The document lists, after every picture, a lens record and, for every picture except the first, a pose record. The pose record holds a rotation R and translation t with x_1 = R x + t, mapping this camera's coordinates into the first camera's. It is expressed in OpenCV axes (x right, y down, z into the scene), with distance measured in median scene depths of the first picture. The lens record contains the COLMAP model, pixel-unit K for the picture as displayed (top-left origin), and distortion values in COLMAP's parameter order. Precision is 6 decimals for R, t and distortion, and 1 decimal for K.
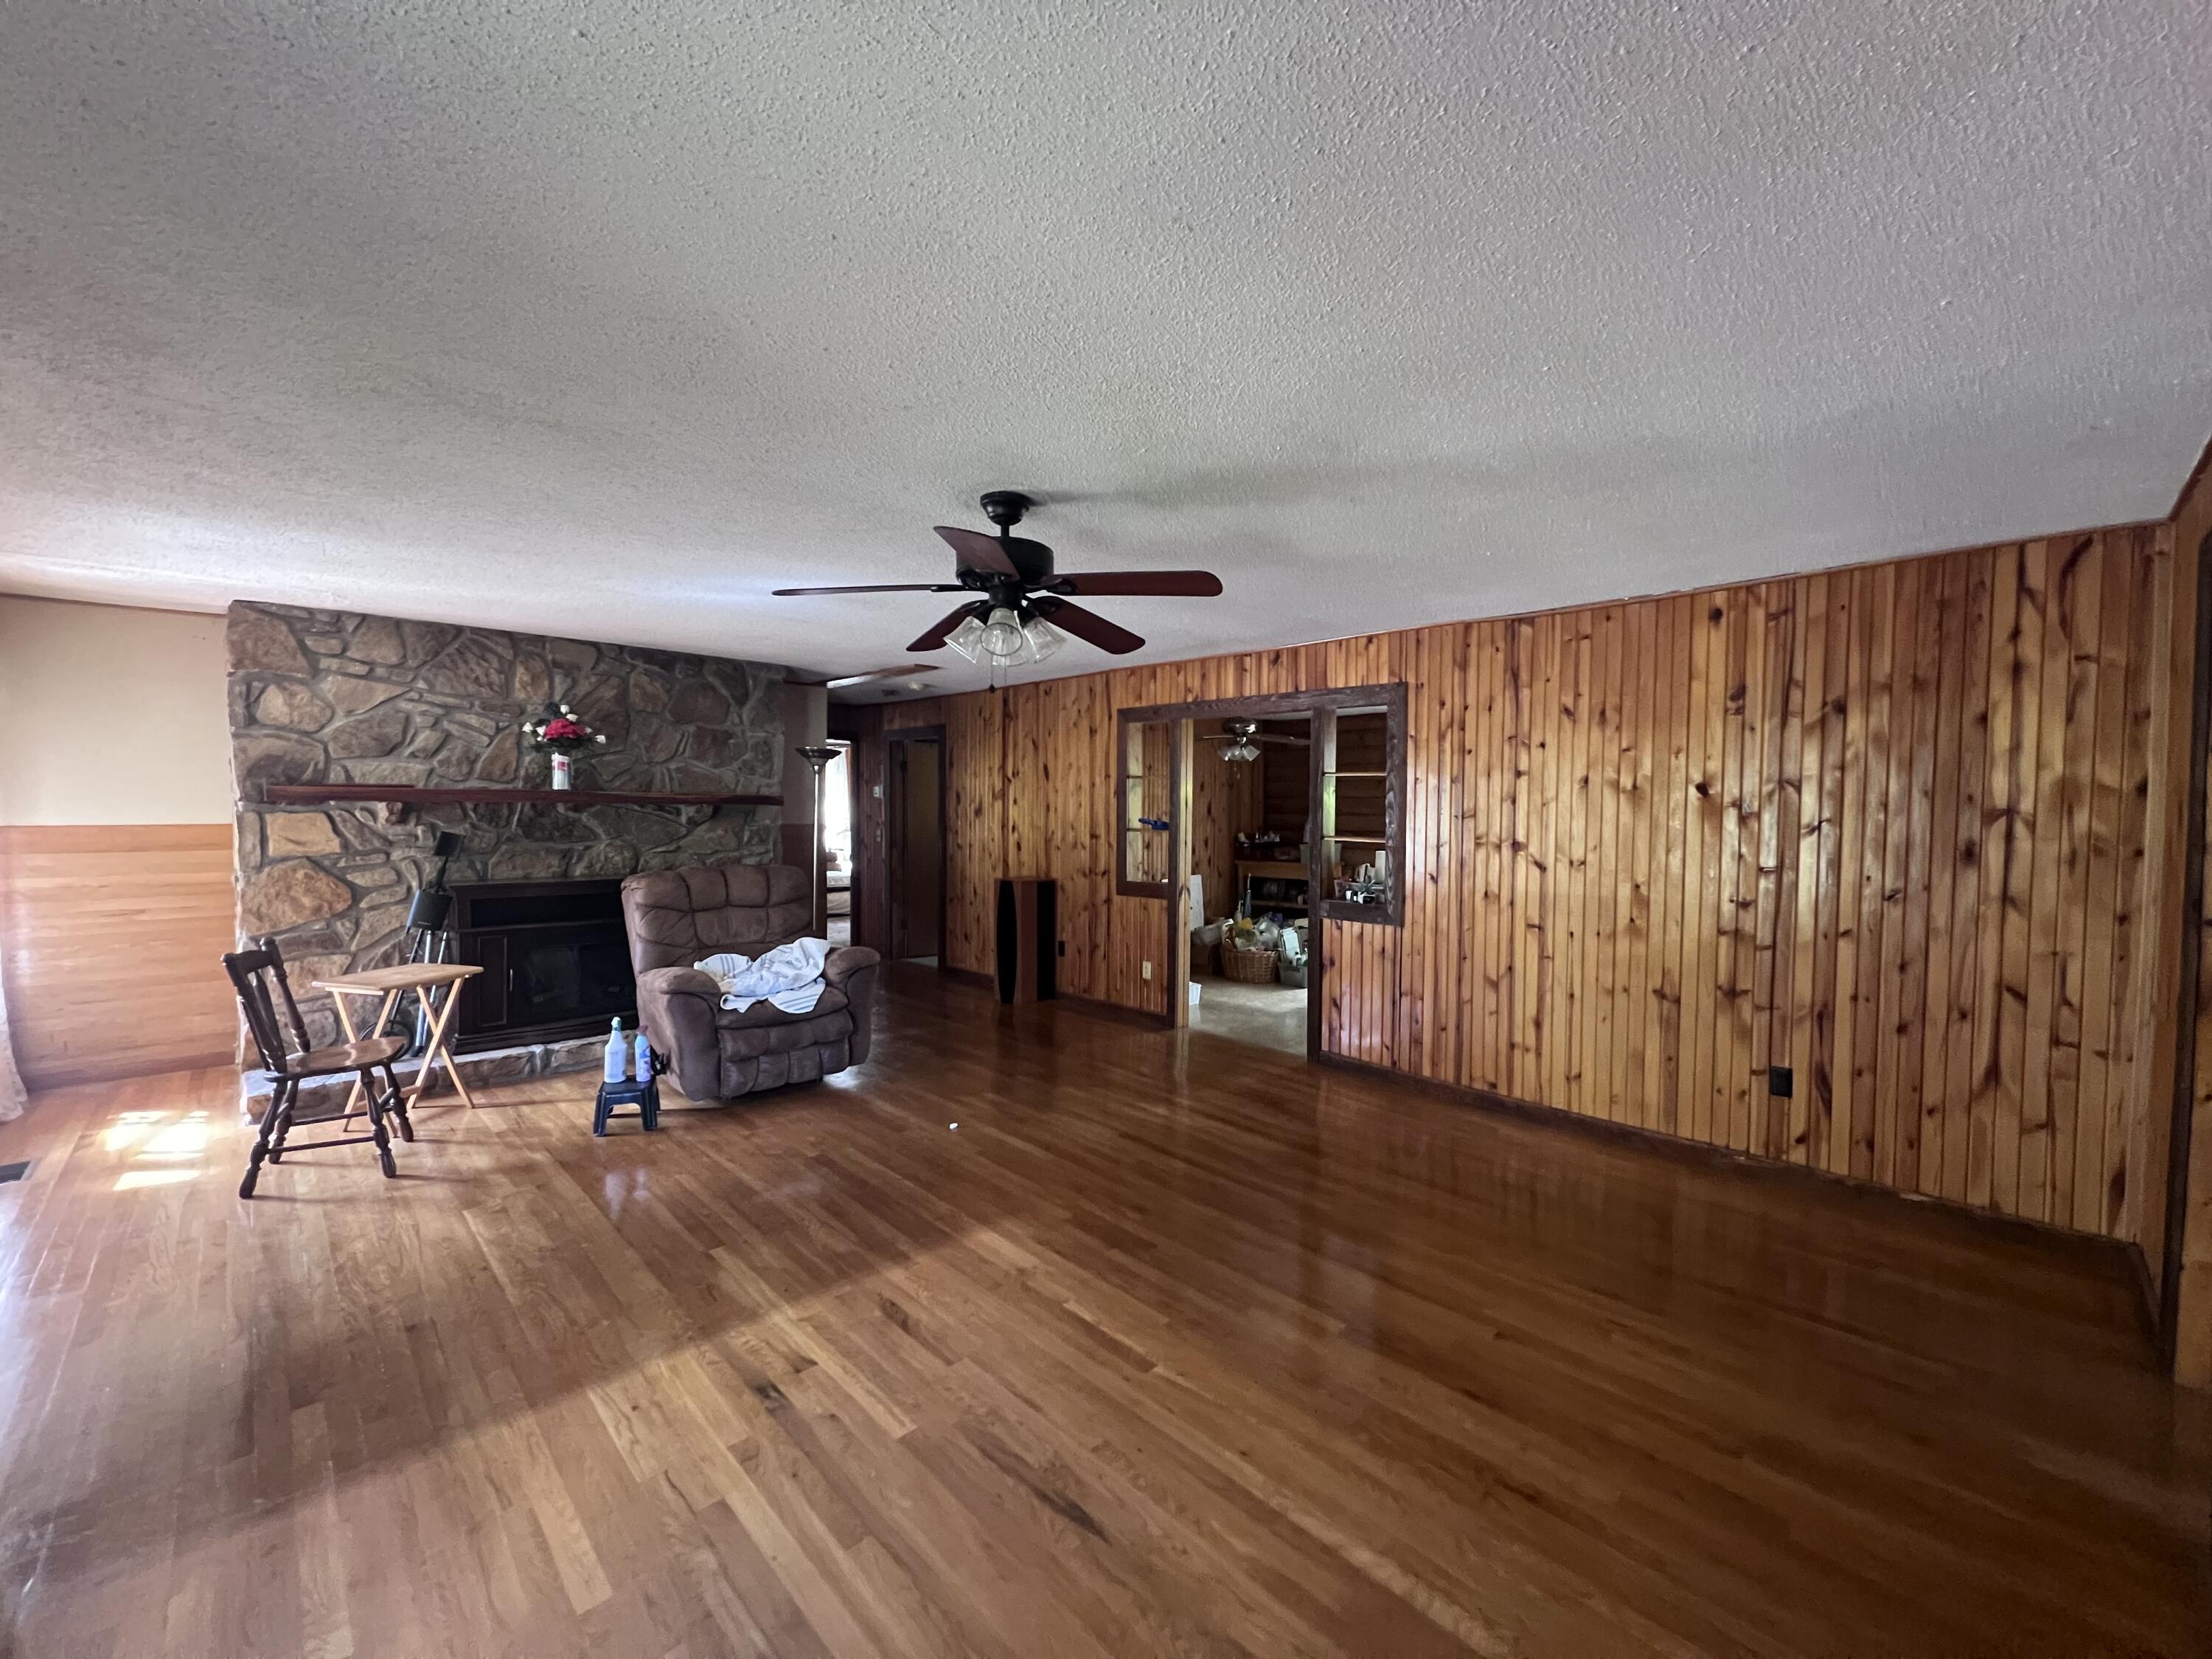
lens RADIAL K [[881.4, 0, 1094.3], [0, 881.4, 835.9], [0, 0, 1]] dist [-0.002667, 0.001294]
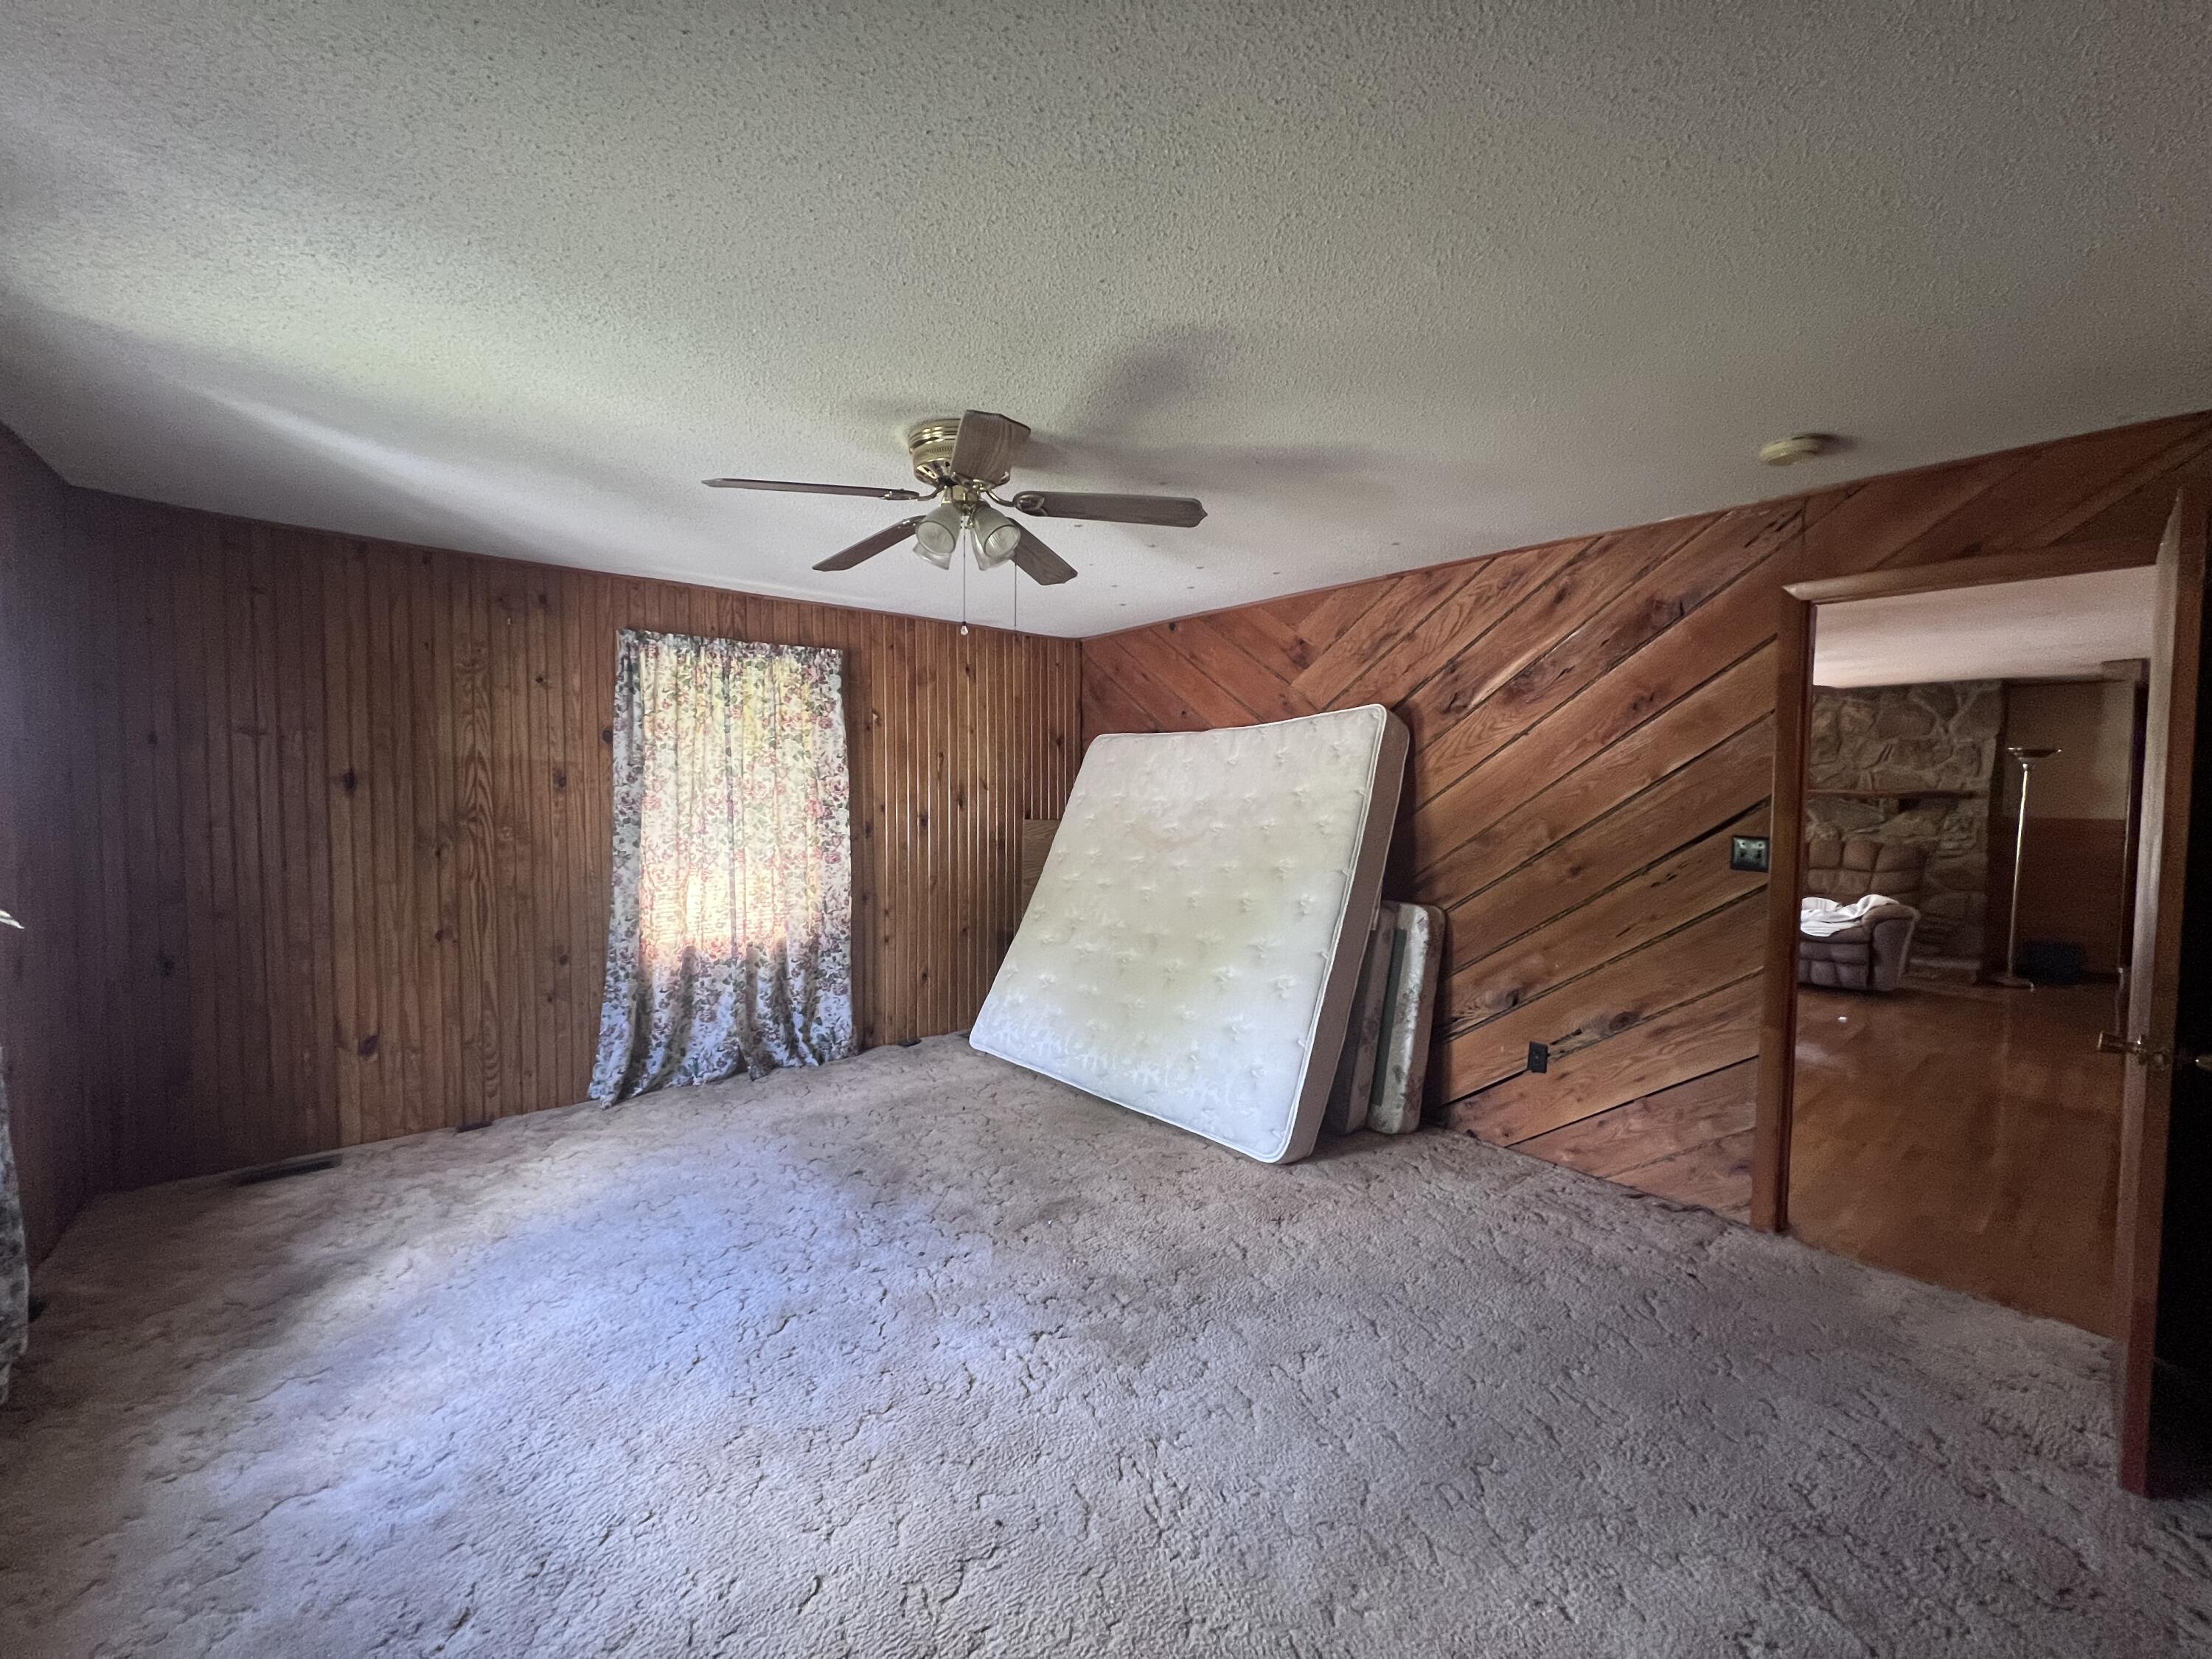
lens RADIAL K [[881.4, 0, 1112.9], [0, 881.4, 830.4], [0, 0, 1]] dist [-0.002667, 0.001294]
pose [[-0.062107, 0.032607, -0.997537, 1.000852], [-0.041445, 0.998520, 0.035220, 0.015227], [0.997209, 0.043530, -0.060664, -0.089535]]
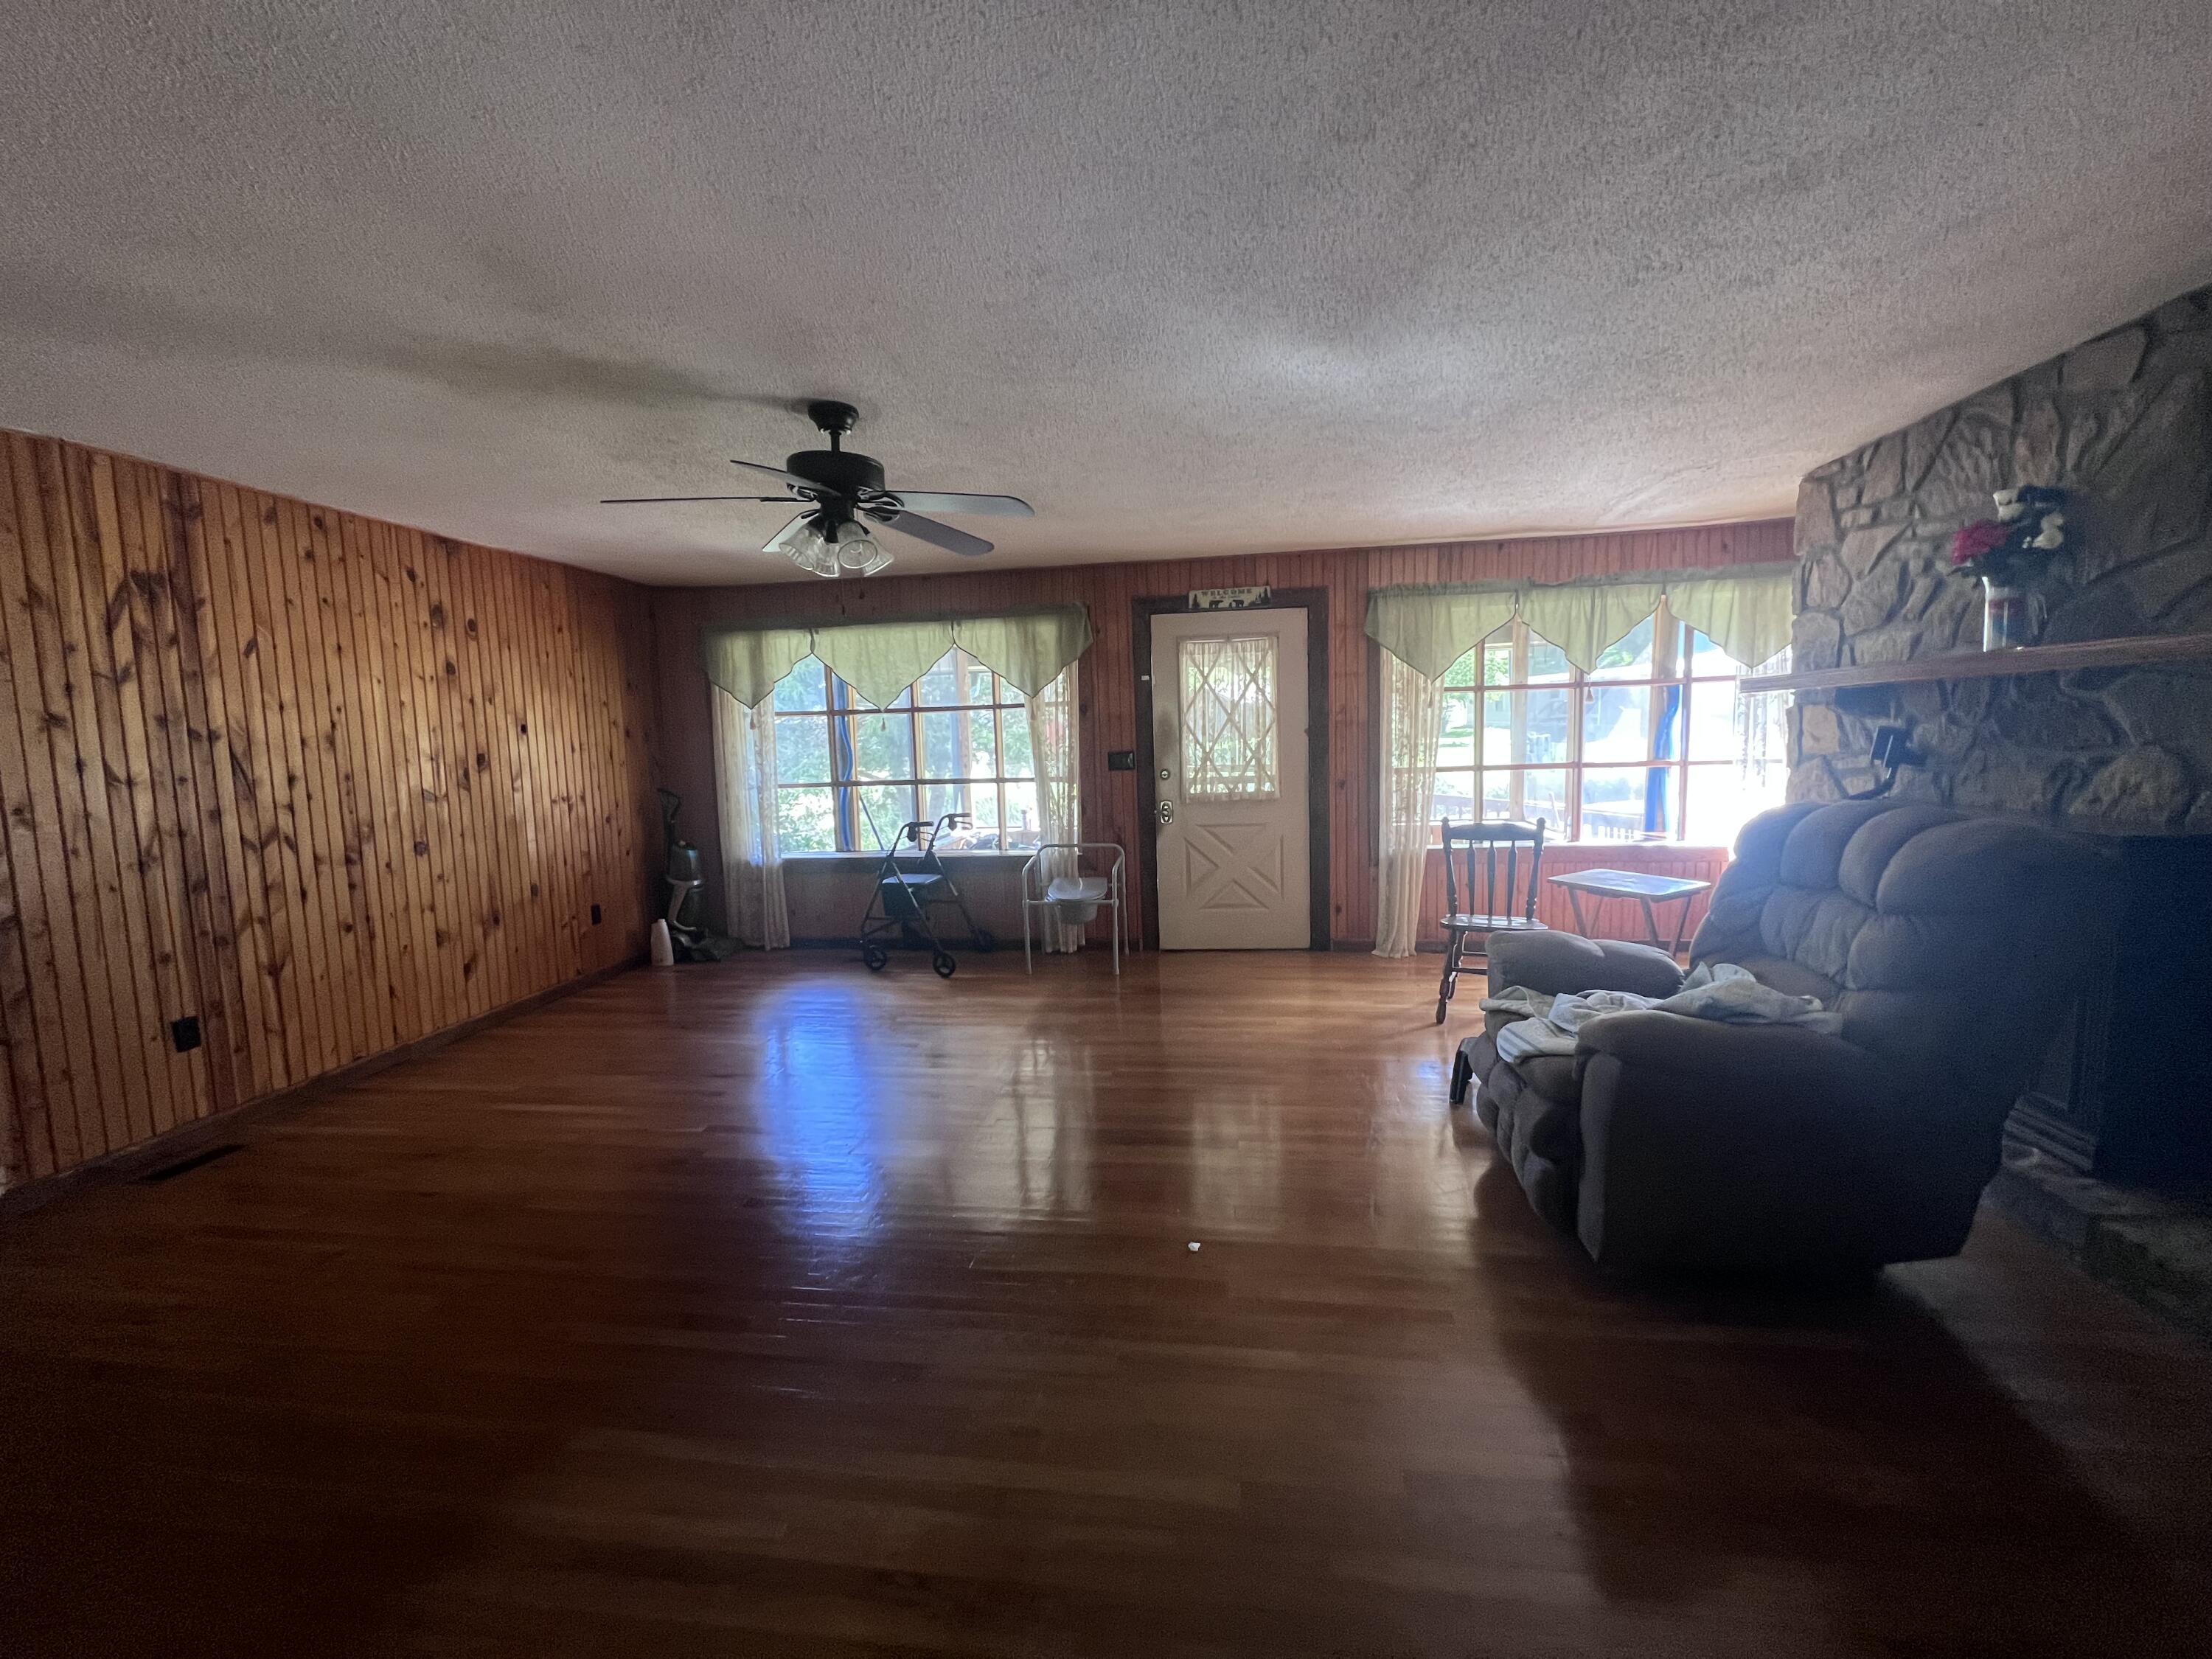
lens RADIAL K [[881.4, 0, 1101.9], [0, 881.4, 829.6], [0, 0, 1]] dist [-0.002667, 0.001294]
pose [[-0.782474, 0.080525, -0.617454, 0.168757], [0.002782, 0.992045, 0.125852, -0.012185], [0.622677, 0.096758, -0.776474, 1.037311]]
